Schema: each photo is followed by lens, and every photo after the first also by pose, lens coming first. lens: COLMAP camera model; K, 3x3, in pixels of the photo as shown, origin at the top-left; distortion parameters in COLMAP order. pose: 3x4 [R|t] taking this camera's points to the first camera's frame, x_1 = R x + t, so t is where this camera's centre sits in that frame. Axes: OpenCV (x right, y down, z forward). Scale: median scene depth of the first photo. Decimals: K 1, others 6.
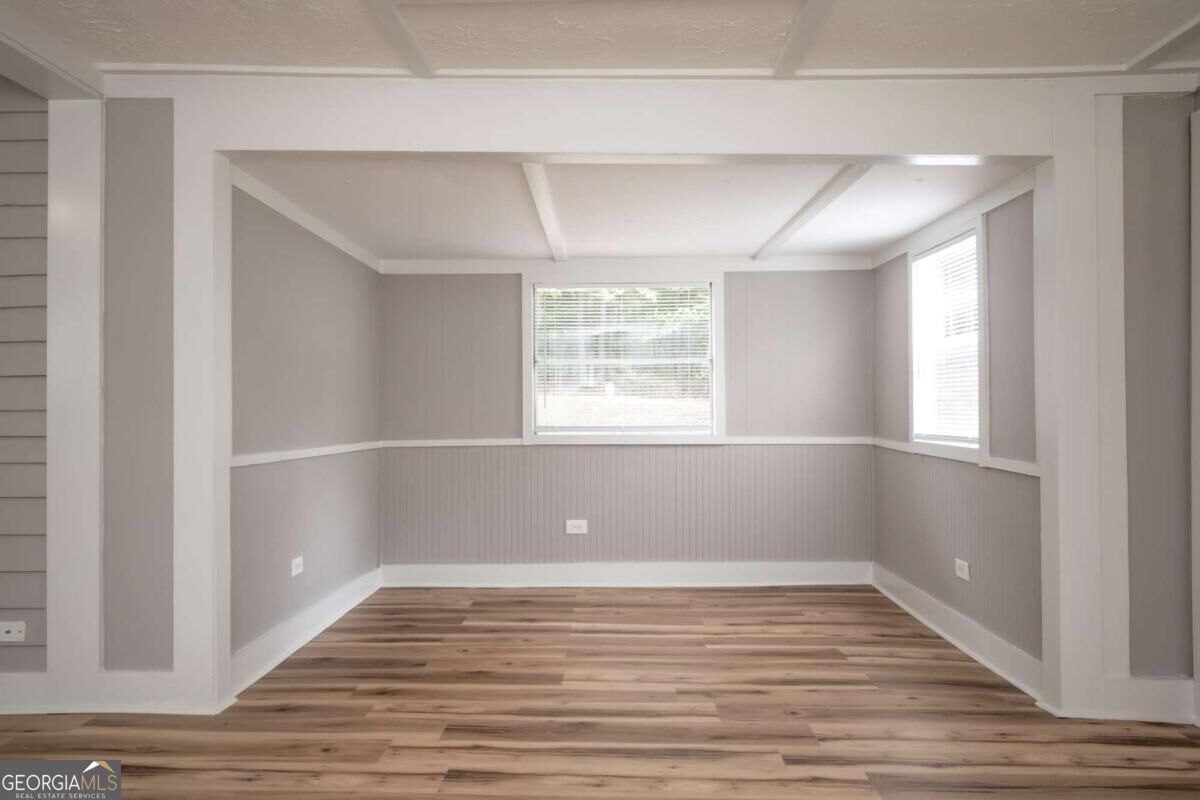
lens RADIAL K [[783.4, 0, 613.2], [0, 783.4, 407.9], [0, 0, 1]] dist [0.002376, -0.009966]
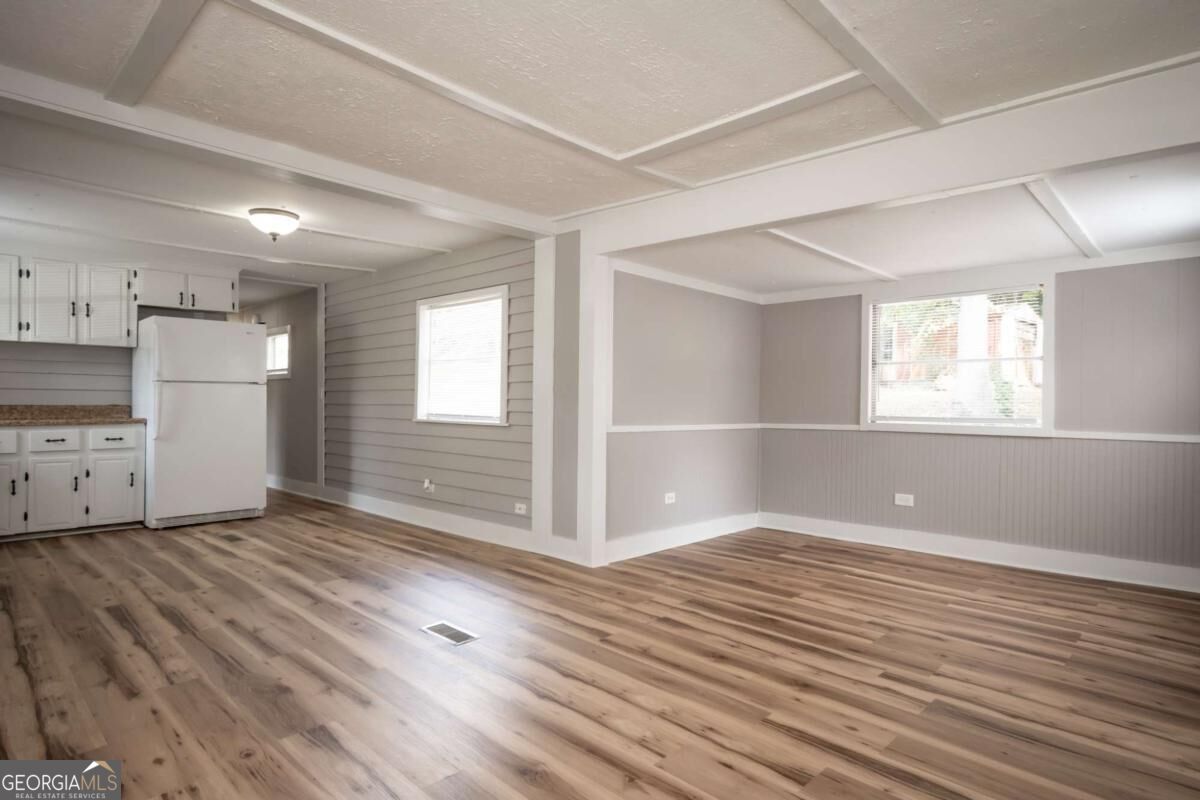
lens RADIAL K [[650.6, 0, 614.3], [0, 650.6, 404.0], [0, 0, 1]] dist [0.001368, -0.004265]
pose [[0.739008, 0.011971, -0.673591, 0.464580], [-0.010042, 0.999927, 0.006754, 0.002906], [0.673622, 0.001773, 0.739074, -0.065077]]
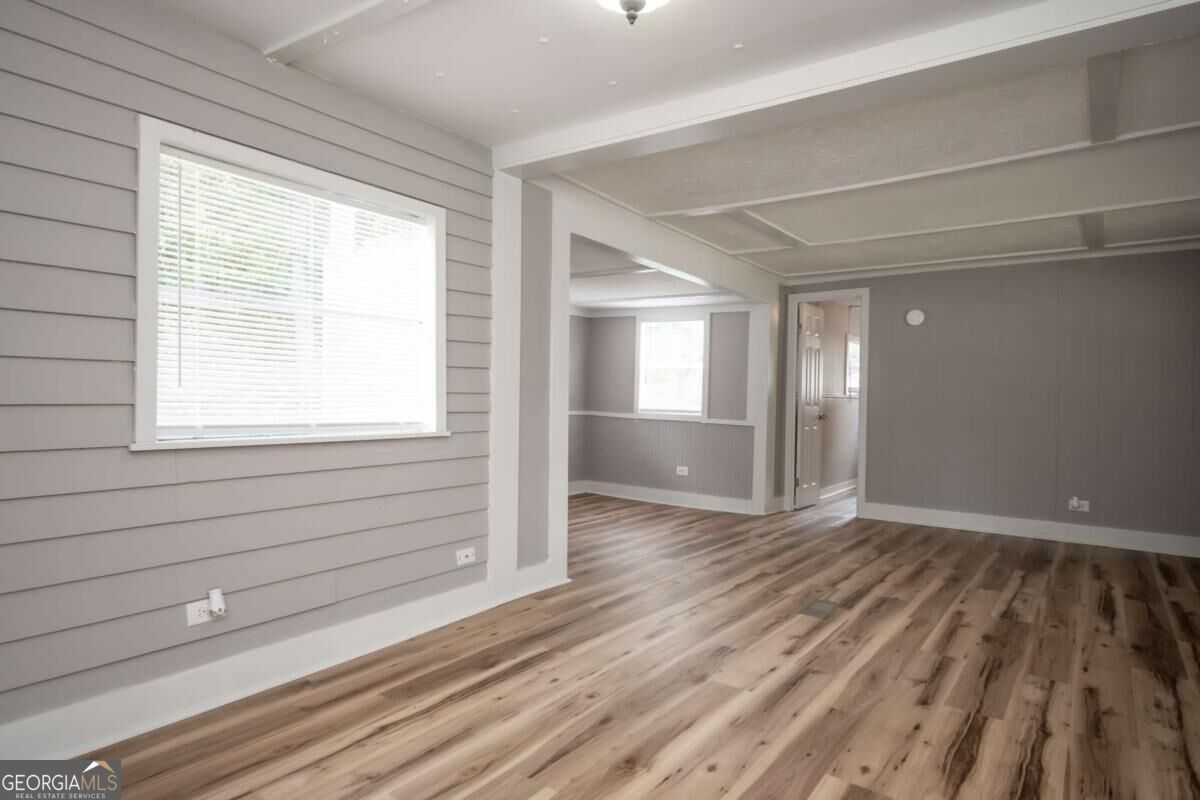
lens RADIAL K [[650.6, 0, 607.6], [0, 650.6, 407.8], [0, 0, 1]] dist [0.001368, -0.004265]
pose [[0.588566, -0.000007, 0.808449, -1.351058], [-0.024702, 0.999533, 0.017993, 0.002628], [-0.808072, -0.030560, 0.588291, 0.126969]]
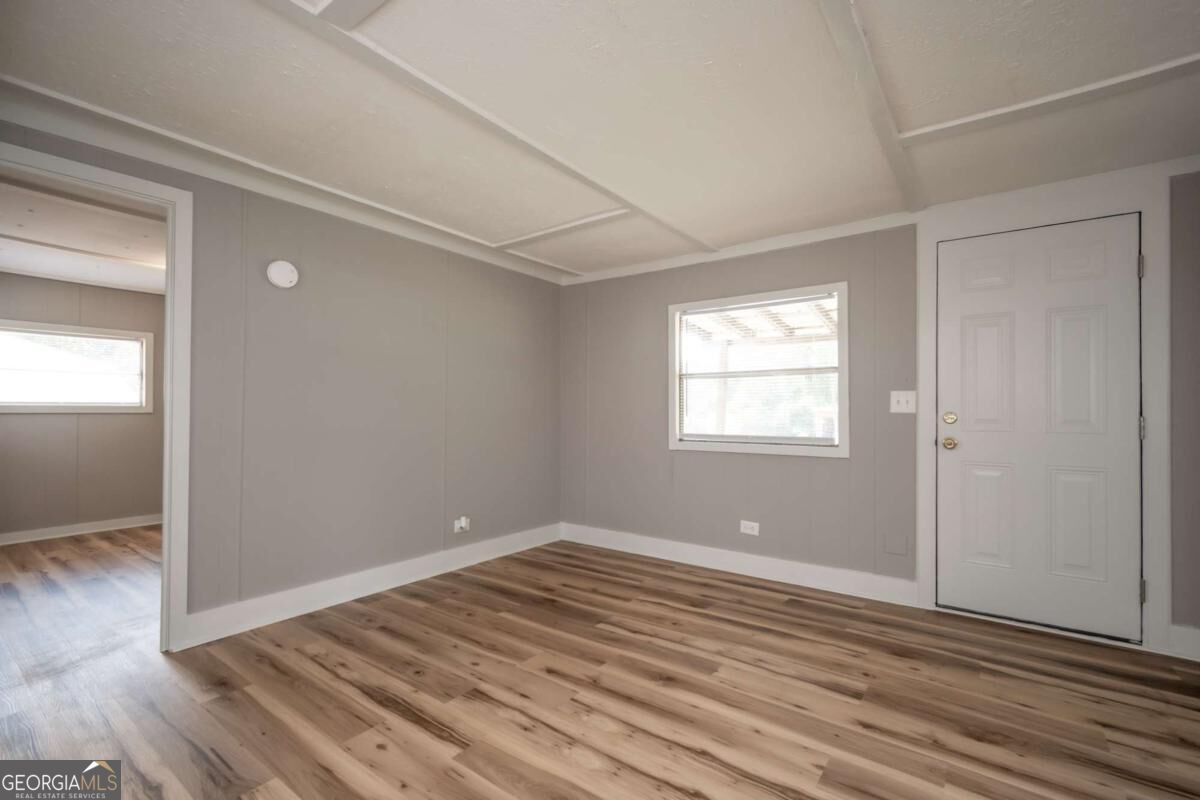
lens RADIAL K [[531.9, 0, 589.5], [0, 531.9, 402.1], [0, 0, 1]] dist [0.011266, -0.005208]
pose [[-0.794821, 0.013386, 0.606696, -0.312751], [-0.002967, 0.999659, -0.025944, -0.001099], [-0.606836, -0.022421, -0.794511, 0.914451]]
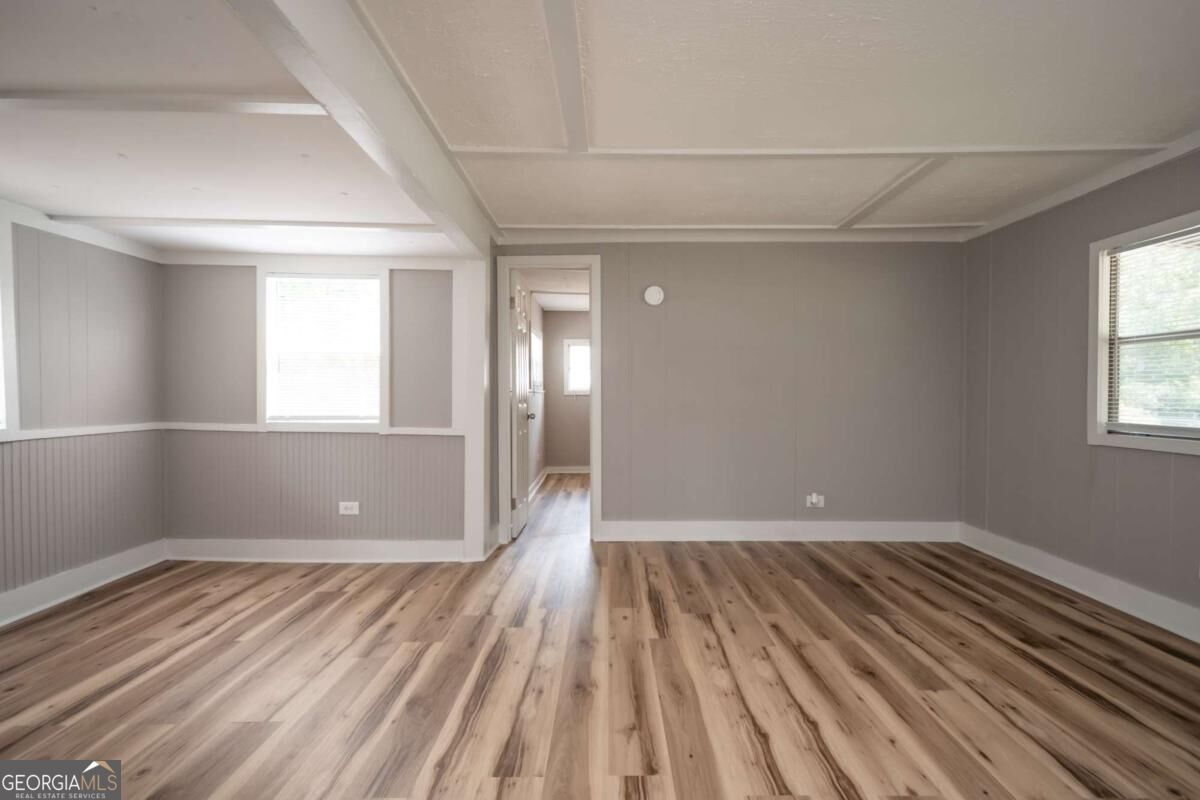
lens RADIAL K [[531.9, 0, 599.4], [0, 531.9, 408.9], [0, 0, 1]] dist [0.011266, -0.005208]
pose [[0.006419, -0.025771, 0.999647, -0.621611], [-0.005014, 0.999654, 0.025803, -0.004594], [-0.999967, -0.005177, 0.006288, 0.634756]]
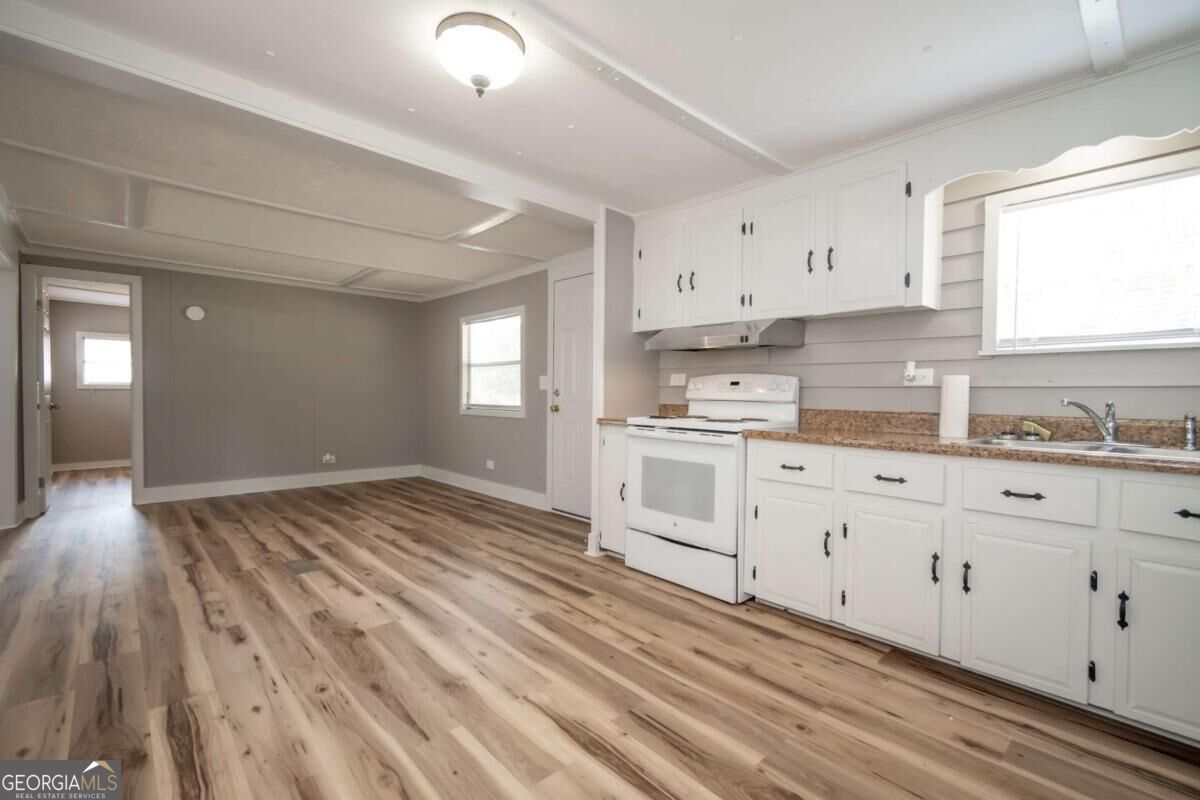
lens RADIAL K [[531.9, 0, 589.7], [0, 531.9, 406.9], [0, 0, 1]] dist [0.011266, -0.005208]
pose [[-0.670843, -0.018527, 0.741368, -1.394498], [-0.011276, 0.999827, 0.014783, 0.018223], [-0.741513, 0.001557, -0.670936, 0.718450]]
